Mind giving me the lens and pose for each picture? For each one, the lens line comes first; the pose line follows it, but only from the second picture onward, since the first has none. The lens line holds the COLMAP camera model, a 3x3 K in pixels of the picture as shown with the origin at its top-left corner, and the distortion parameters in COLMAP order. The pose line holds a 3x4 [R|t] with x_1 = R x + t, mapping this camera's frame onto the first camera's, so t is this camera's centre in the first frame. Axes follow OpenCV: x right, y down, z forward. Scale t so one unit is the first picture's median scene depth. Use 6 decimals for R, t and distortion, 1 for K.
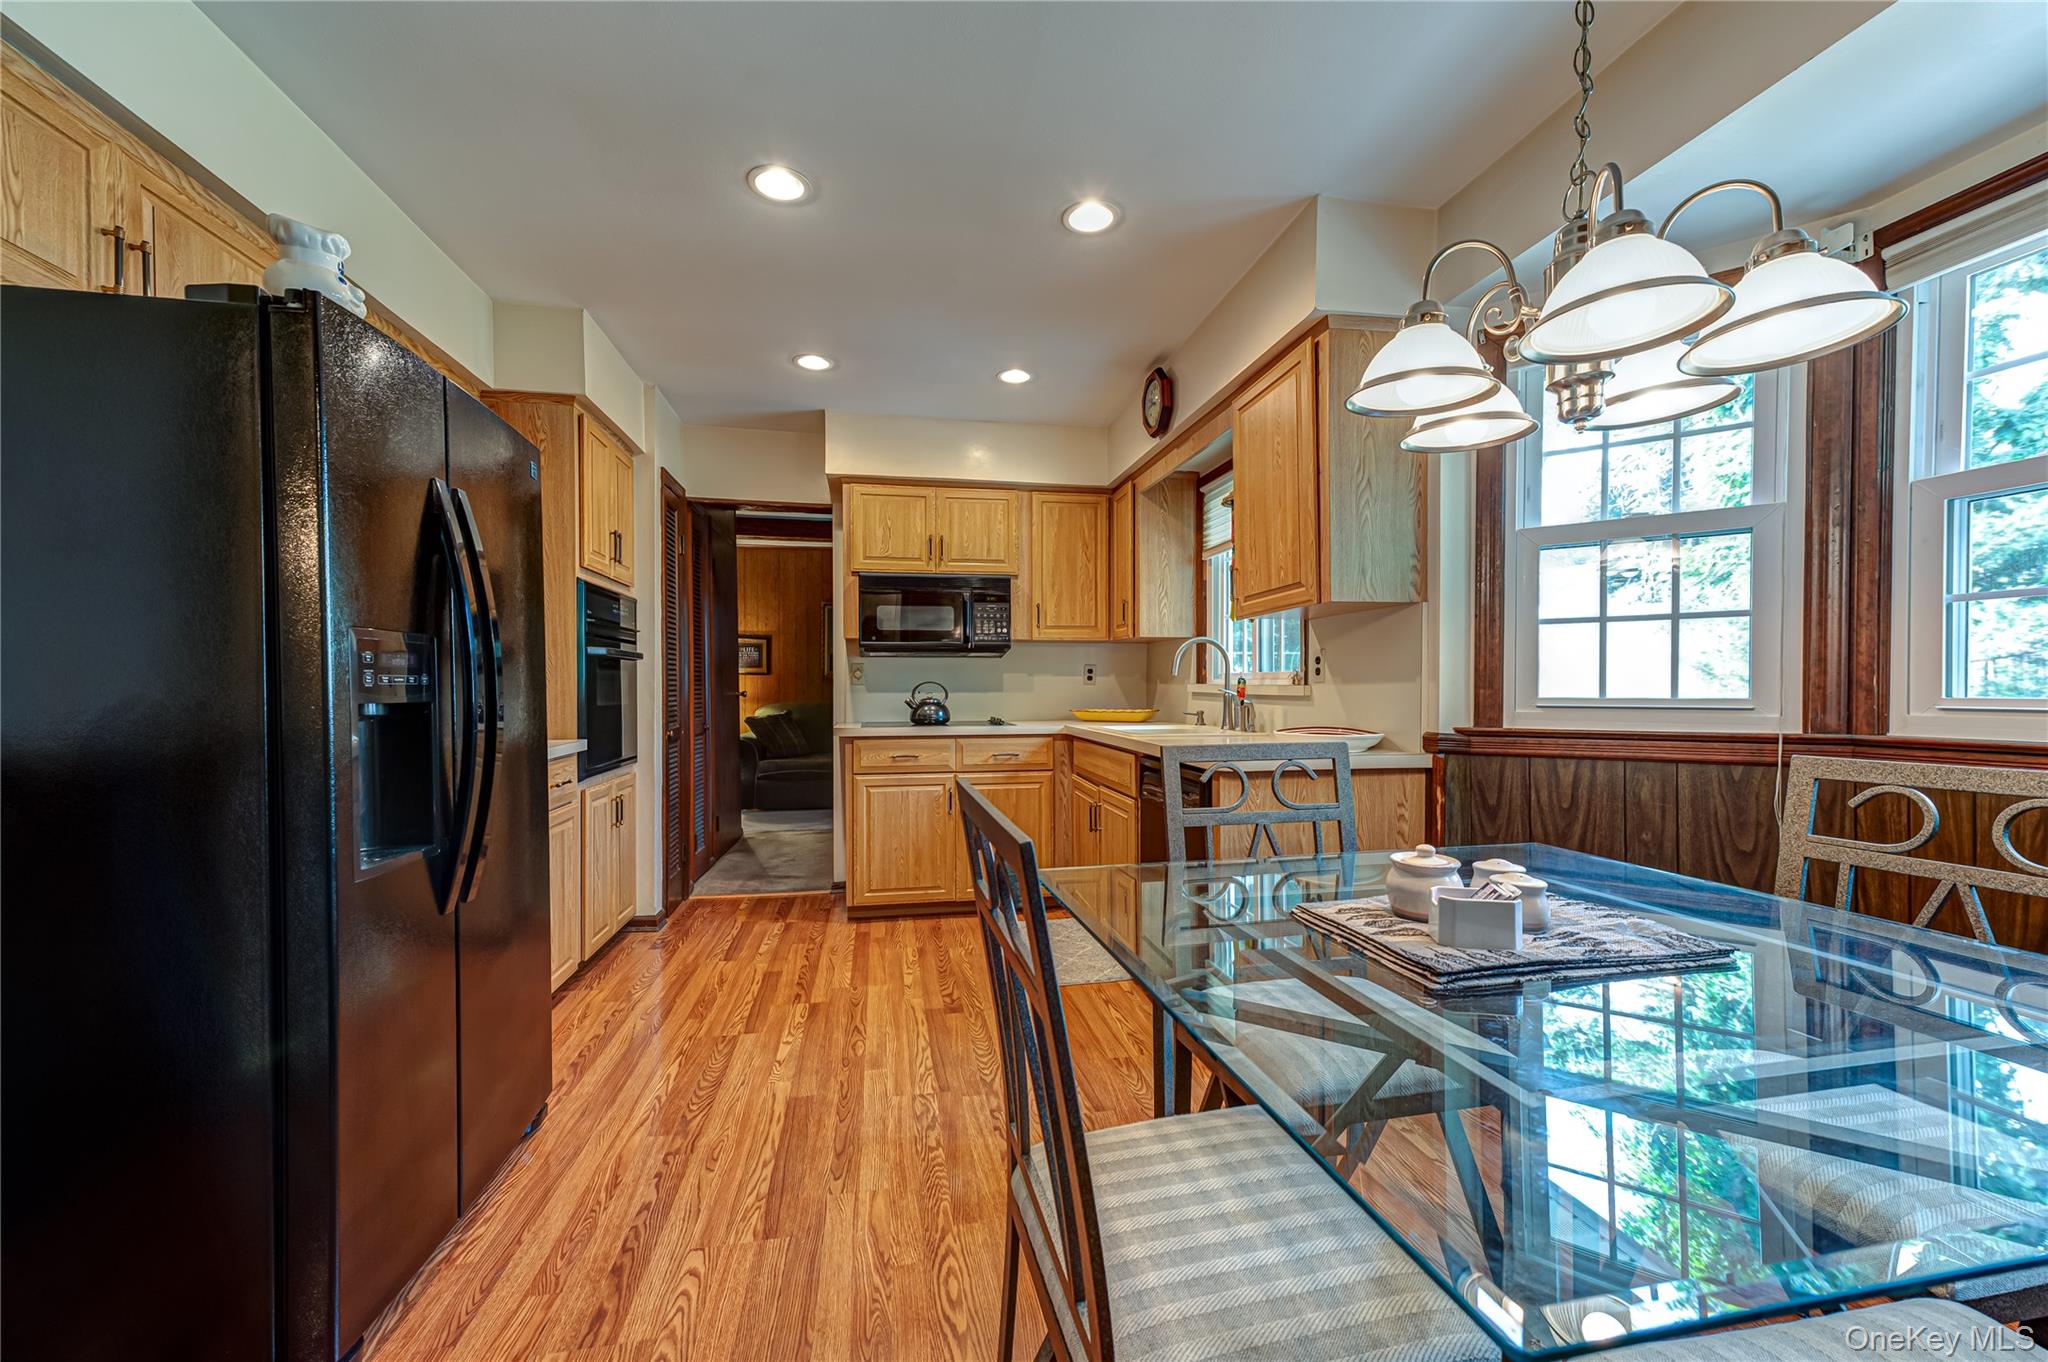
lens RADIAL K [[796.7, 0, 1024.5], [0, 796.7, 689.8], [0, 0, 1]] dist [0.010829, -0.000139]
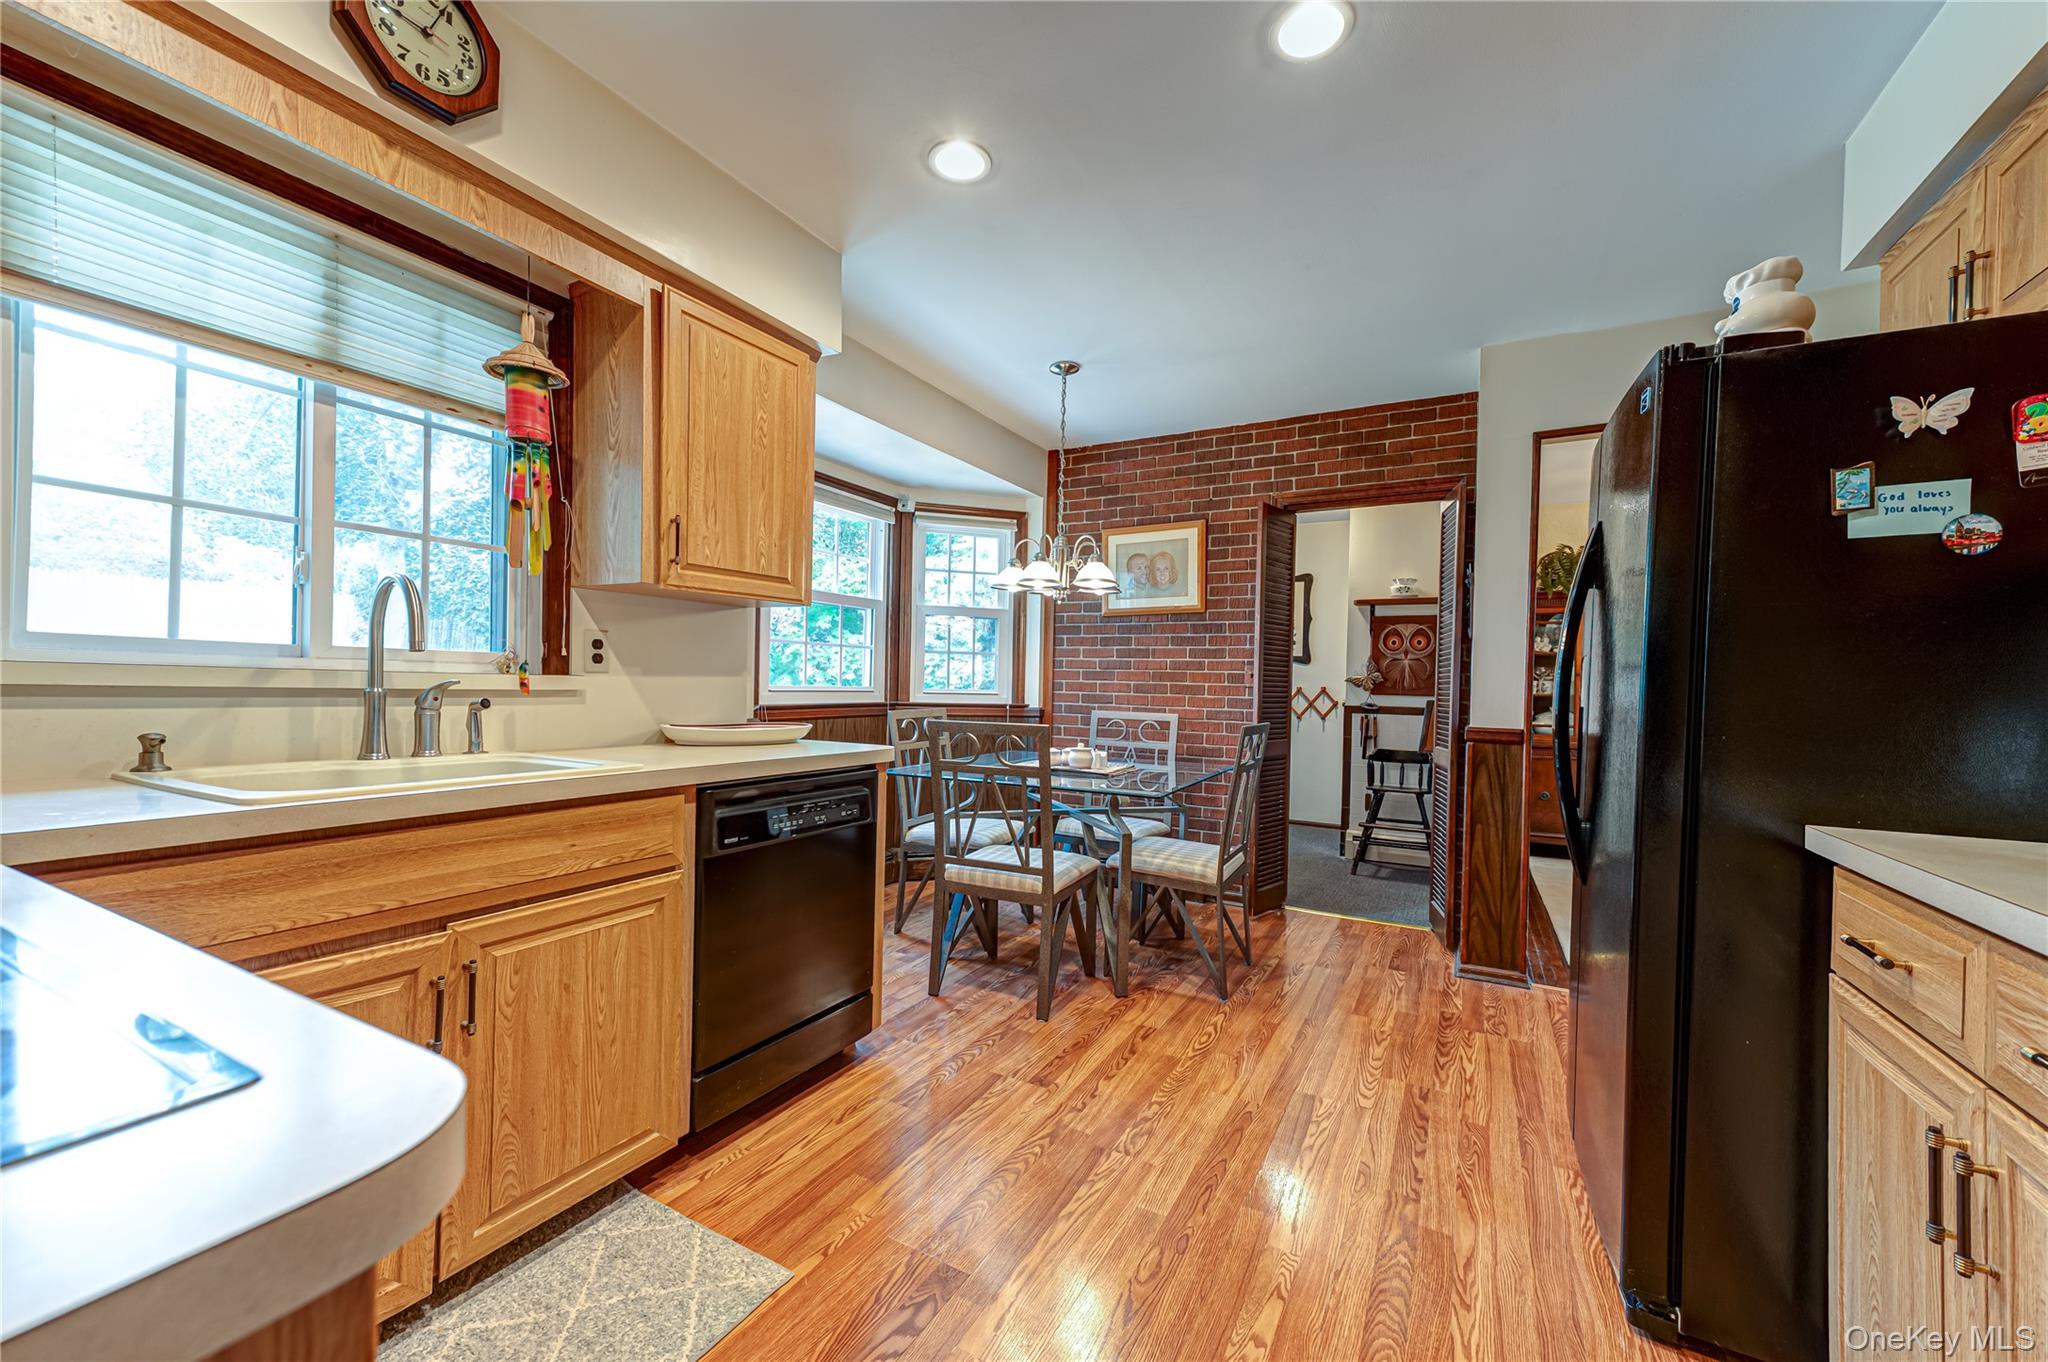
lens RADIAL K [[796.7, 0, 1020.3], [0, 796.7, 688.4], [0, 0, 1]] dist [0.010829, -0.000139]
pose [[-0.768841, -0.015621, 0.639249, -0.376023], [-0.014098, 0.999873, 0.007477, -0.004479], [-0.639285, -0.003263, -0.768963, 1.115033]]
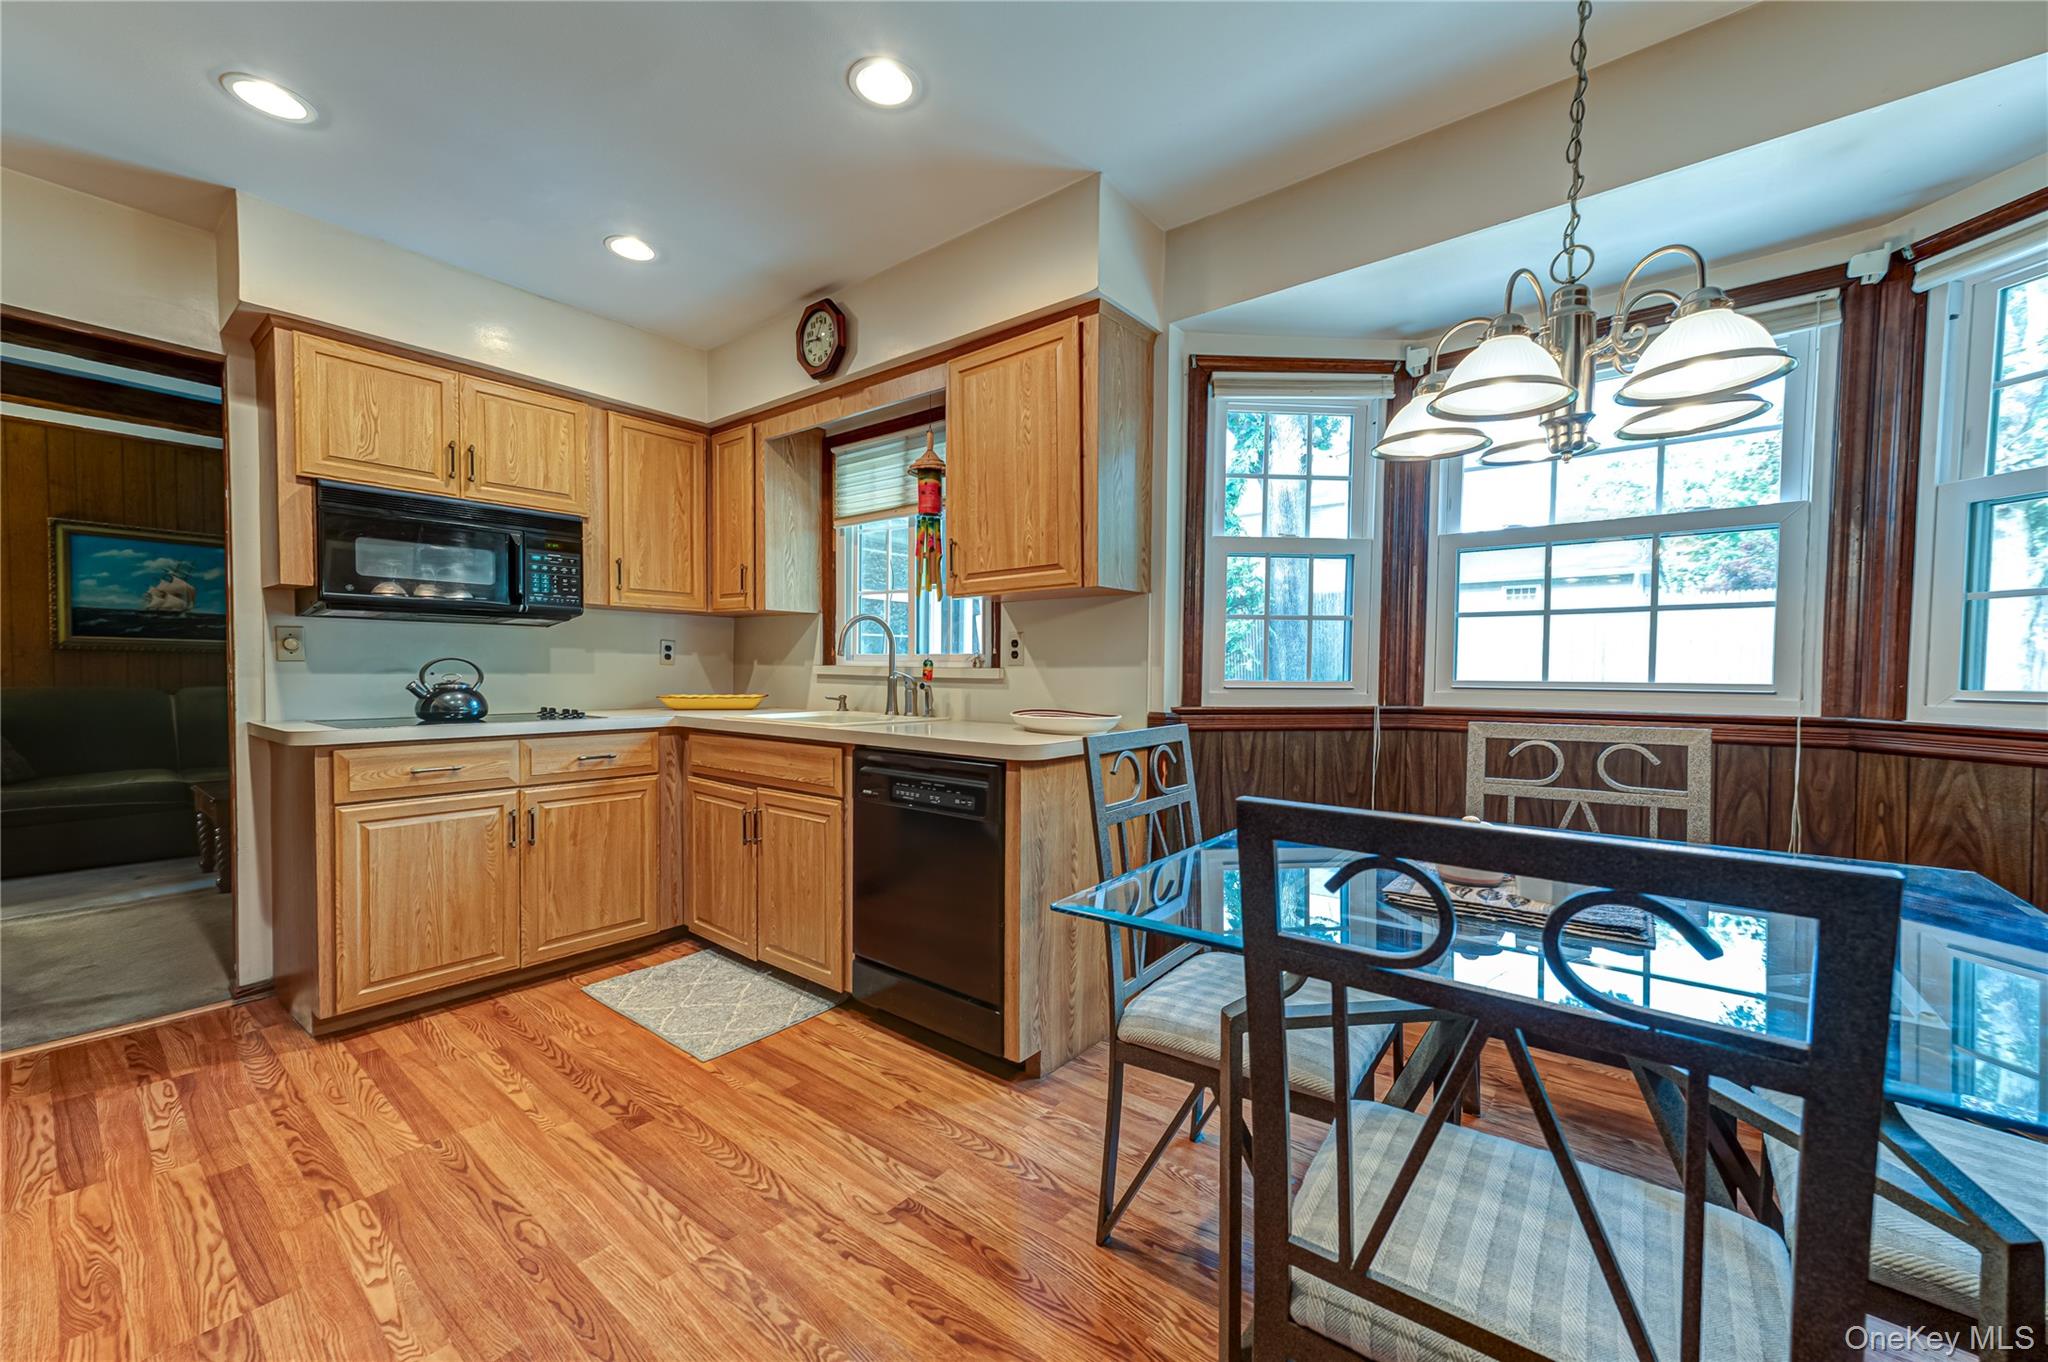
lens RADIAL K [[796.7, 0, 1019.3], [0, 796.7, 690.1], [0, 0, 1]] dist [0.010829, -0.000139]
pose [[0.760937, -0.009359, 0.648758, -0.231959], [-0.005463, 0.999768, 0.020830, 0.000670], [-0.648803, -0.019395, 0.760709, 0.195005]]
